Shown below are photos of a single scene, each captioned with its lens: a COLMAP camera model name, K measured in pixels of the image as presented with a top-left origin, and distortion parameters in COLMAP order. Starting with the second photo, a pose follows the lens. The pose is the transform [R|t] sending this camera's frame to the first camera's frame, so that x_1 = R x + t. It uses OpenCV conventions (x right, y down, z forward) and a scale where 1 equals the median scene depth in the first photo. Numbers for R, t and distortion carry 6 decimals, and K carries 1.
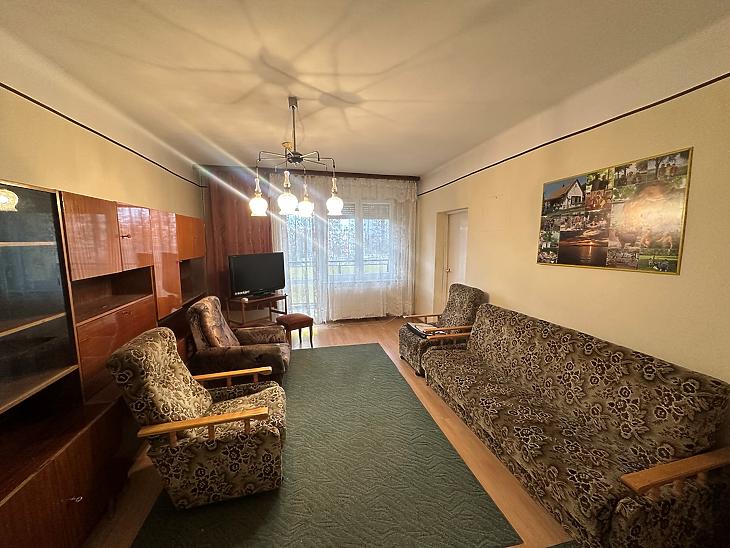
lens RADIAL K [[288.8, 0, 365.0], [0, 288.8, 274.0], [0, 0, 1]] dist [-0.000887, 0.000472]
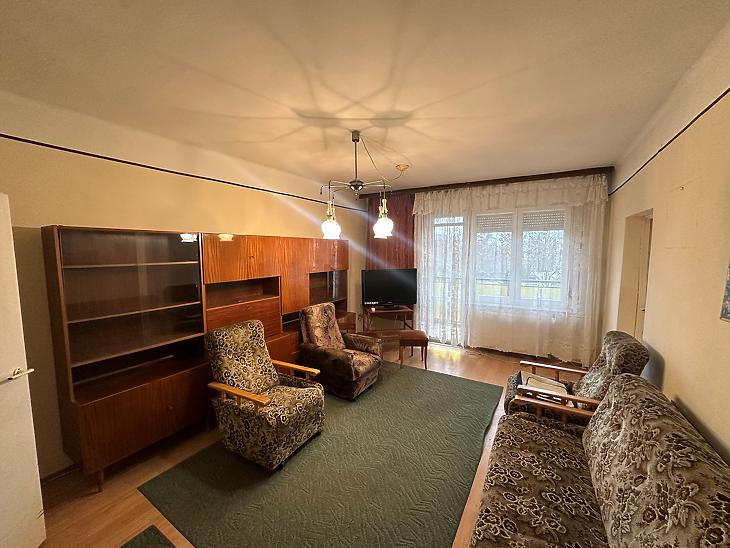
lens RADIAL K [[288.8, 0, 365.0], [0, 288.8, 274.0], [0, 0, 1]] dist [-0.000887, 0.000472]
pose [[0.719889, 0.055950, -0.691831, 0.541525], [-0.082027, 0.996619, -0.004754, -0.065985], [0.689225, 0.060171, 0.722044, 0.255336]]
